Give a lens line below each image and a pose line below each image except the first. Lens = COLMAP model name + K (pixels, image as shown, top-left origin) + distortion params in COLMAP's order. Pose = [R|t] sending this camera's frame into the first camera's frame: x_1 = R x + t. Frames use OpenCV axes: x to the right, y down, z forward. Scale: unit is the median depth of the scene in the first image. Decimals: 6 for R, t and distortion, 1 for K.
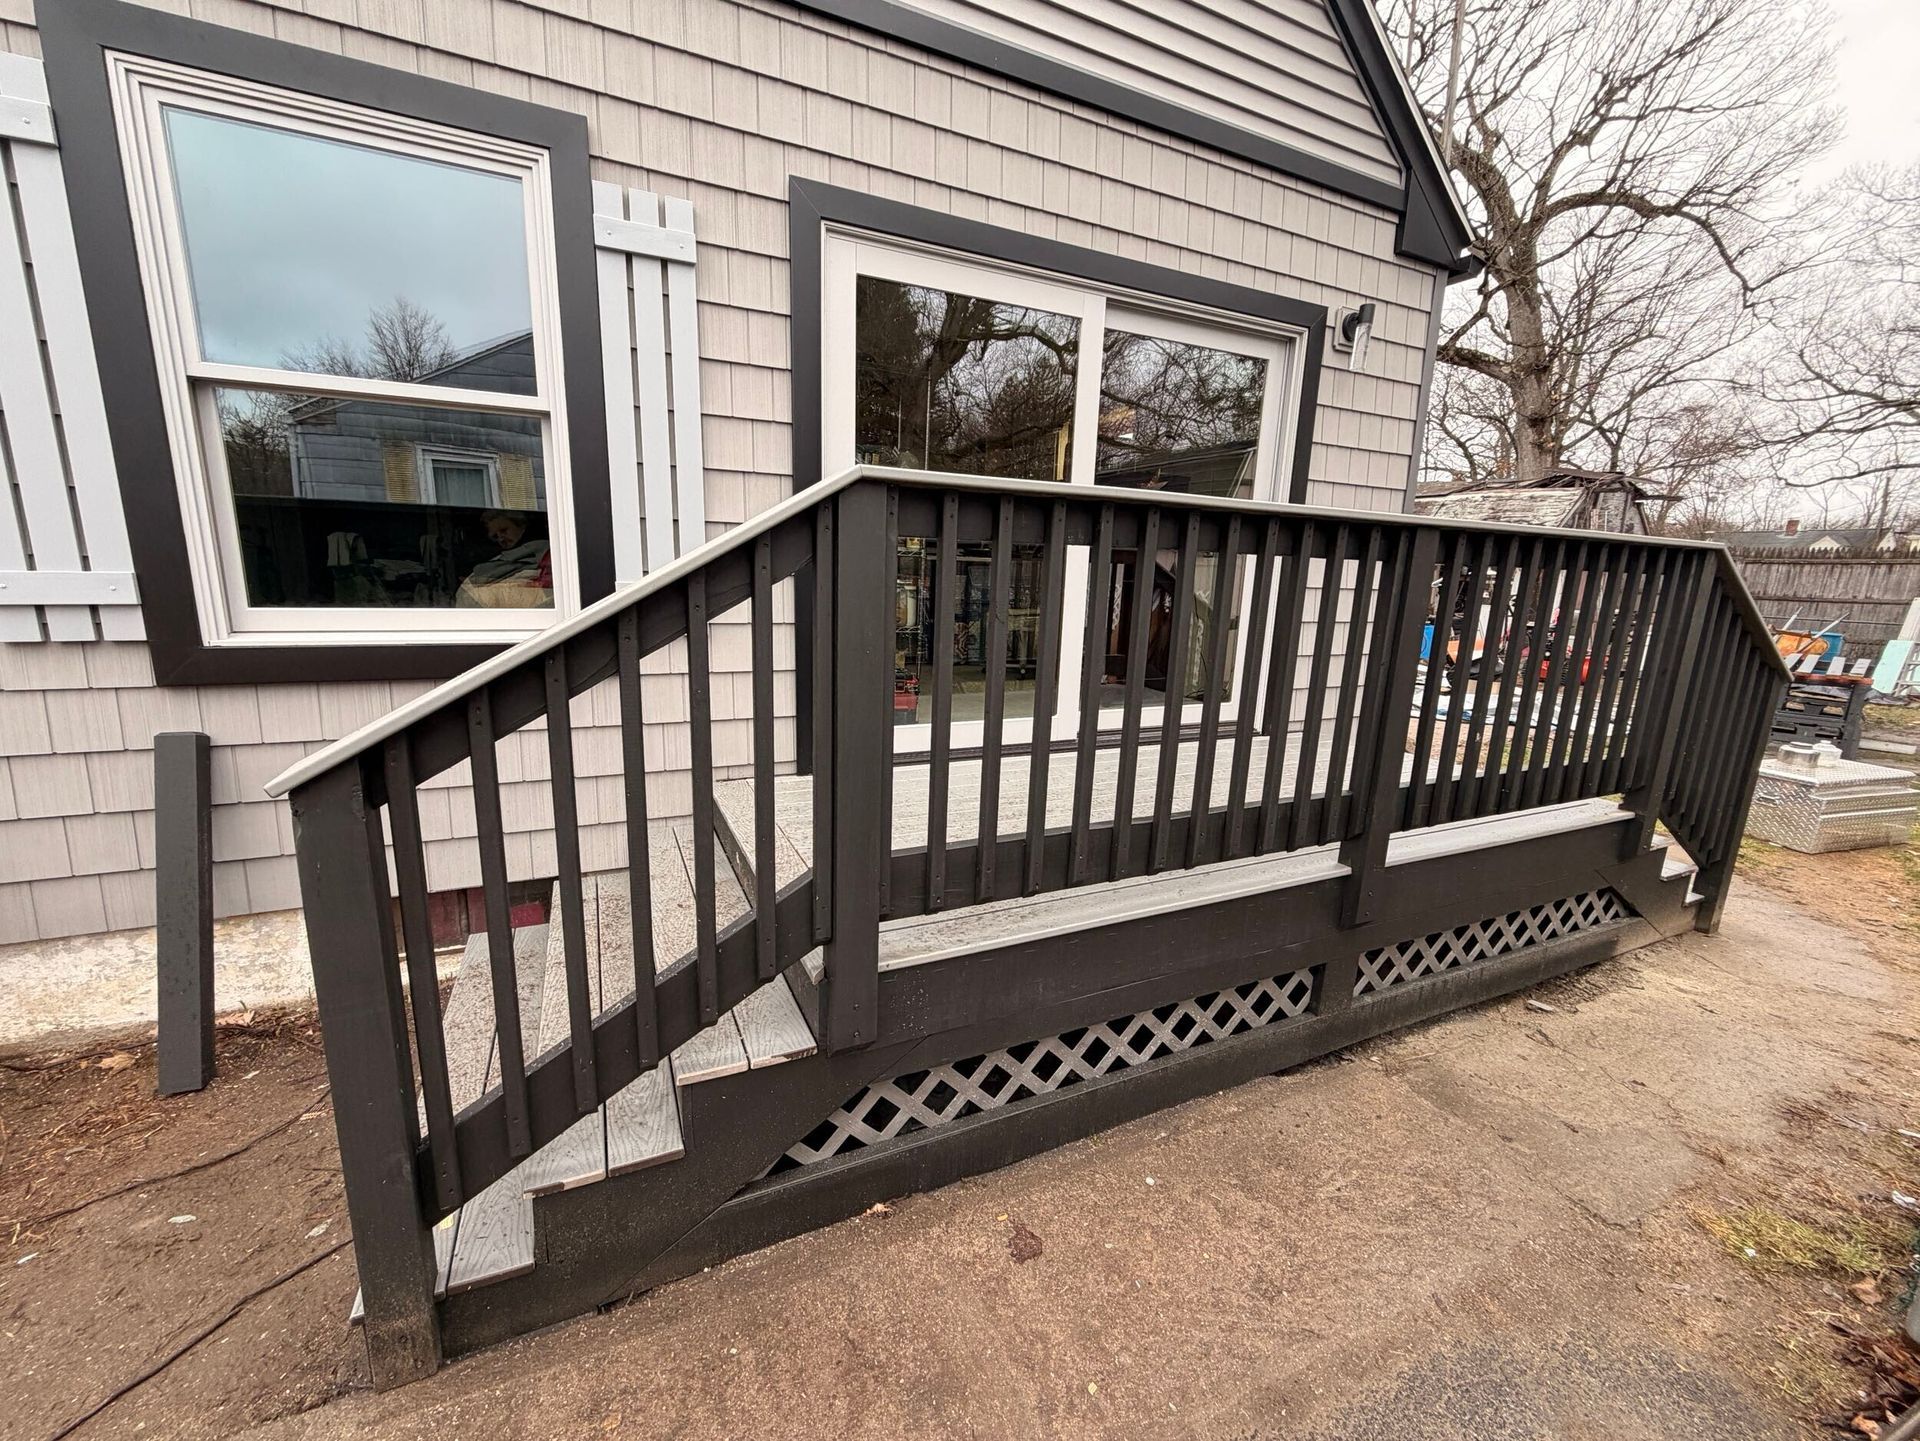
lens RADIAL K [[768.6, 0, 960.0], [0, 768.6, 720.5], [0, 0, 1]] dist [0.000540, 0.000106]
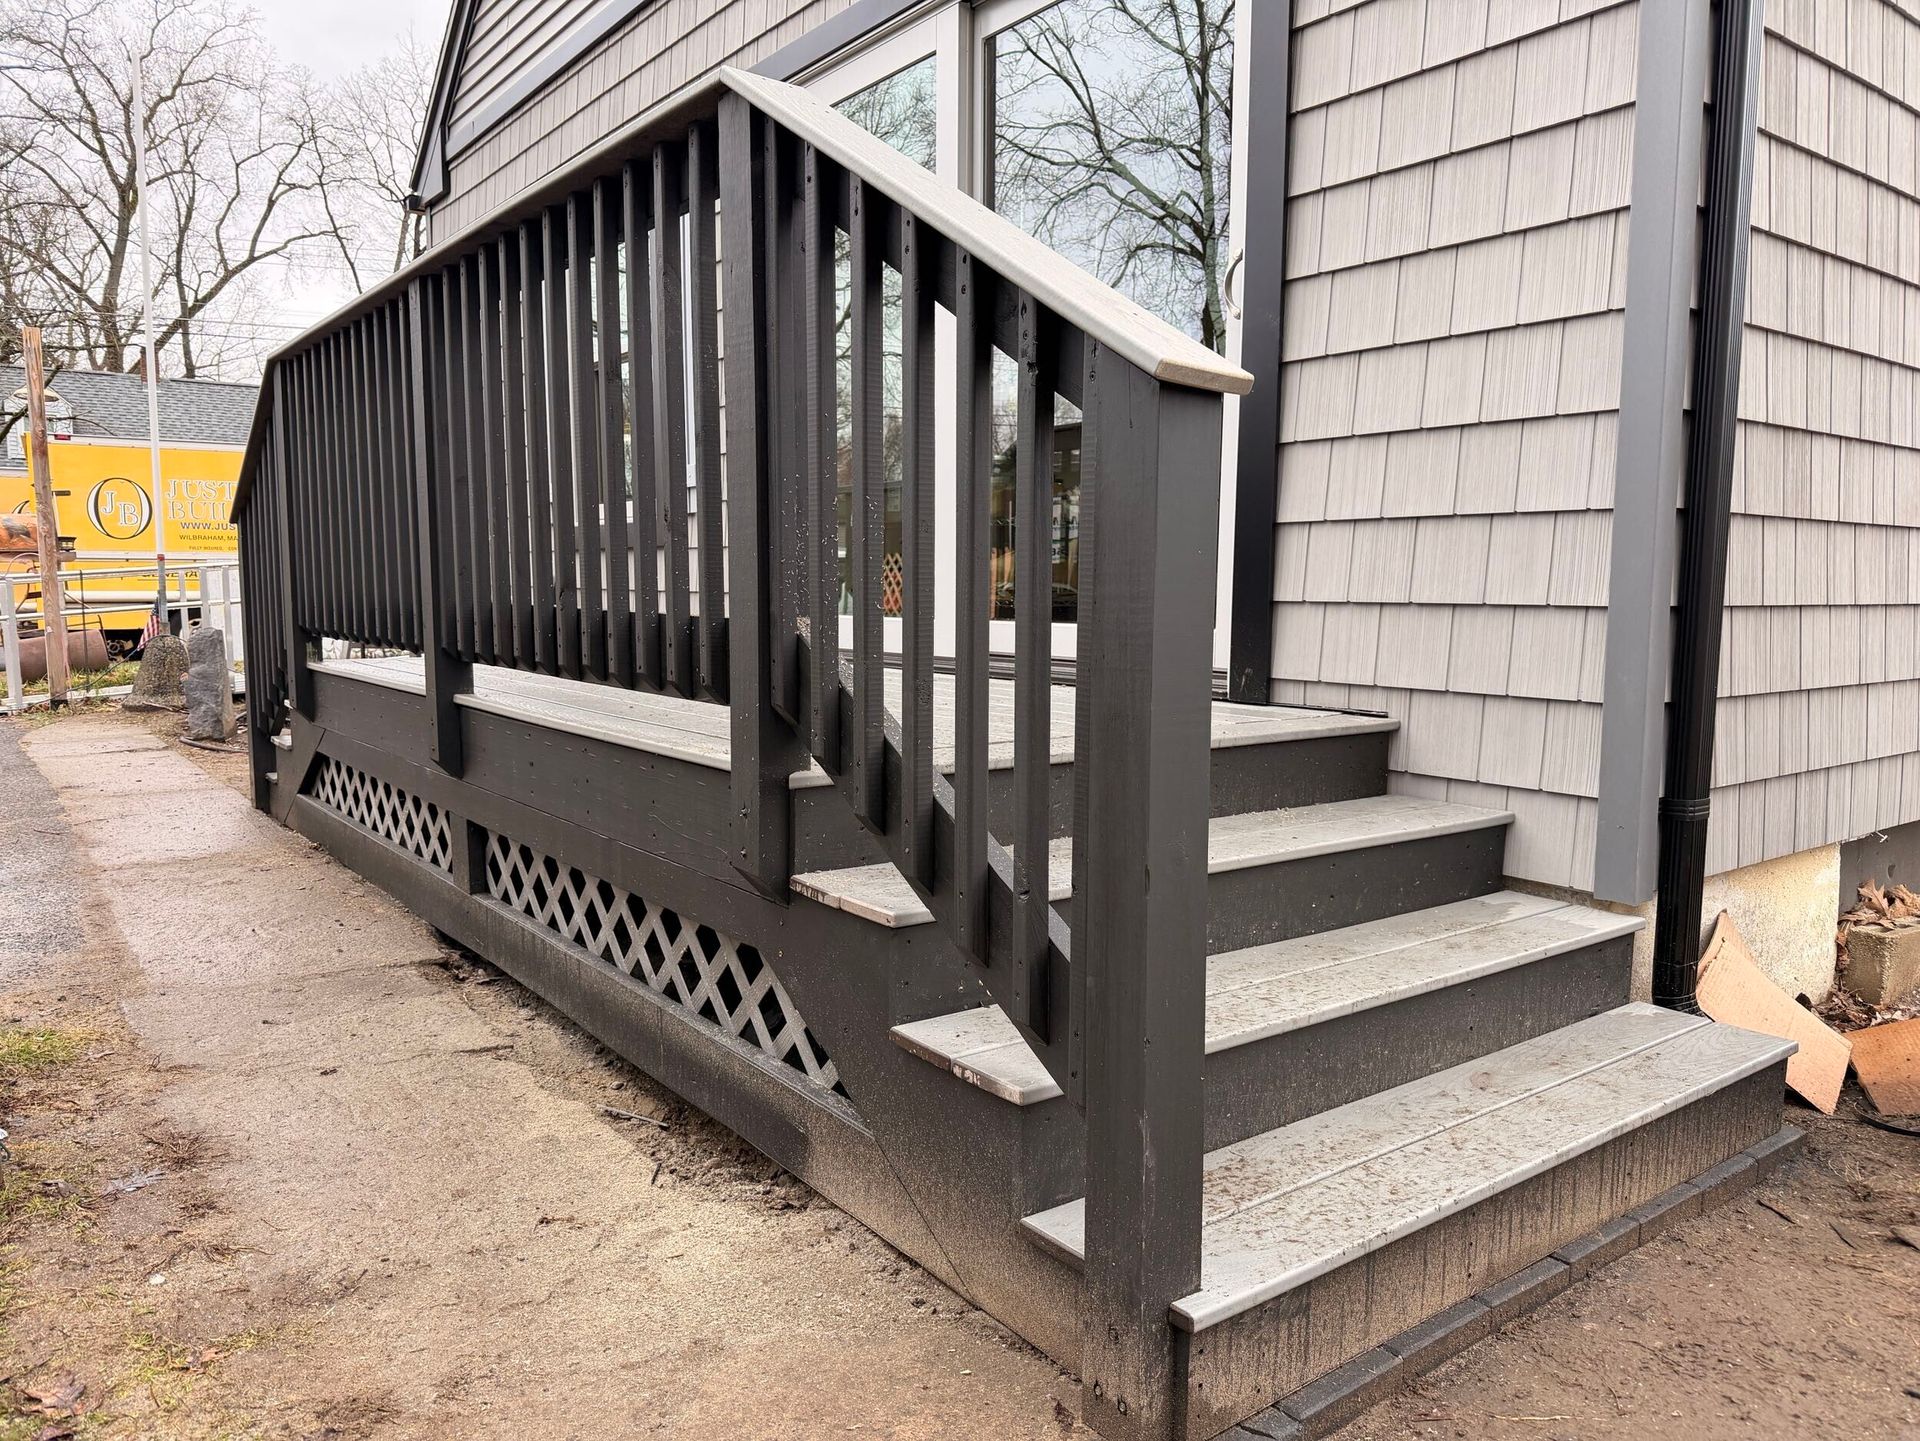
lens RADIAL K [[1367.2, 0, 960.0], [0, 1367.2, 720.5], [0, 0, 1]] dist [0.002469, -0.006254]
pose [[0.201005, 0.044297, -0.978588, 1.608487], [-0.190848, 0.981606, 0.005233, 0.087976], [0.960819, 0.185710, 0.205762, 0.963598]]
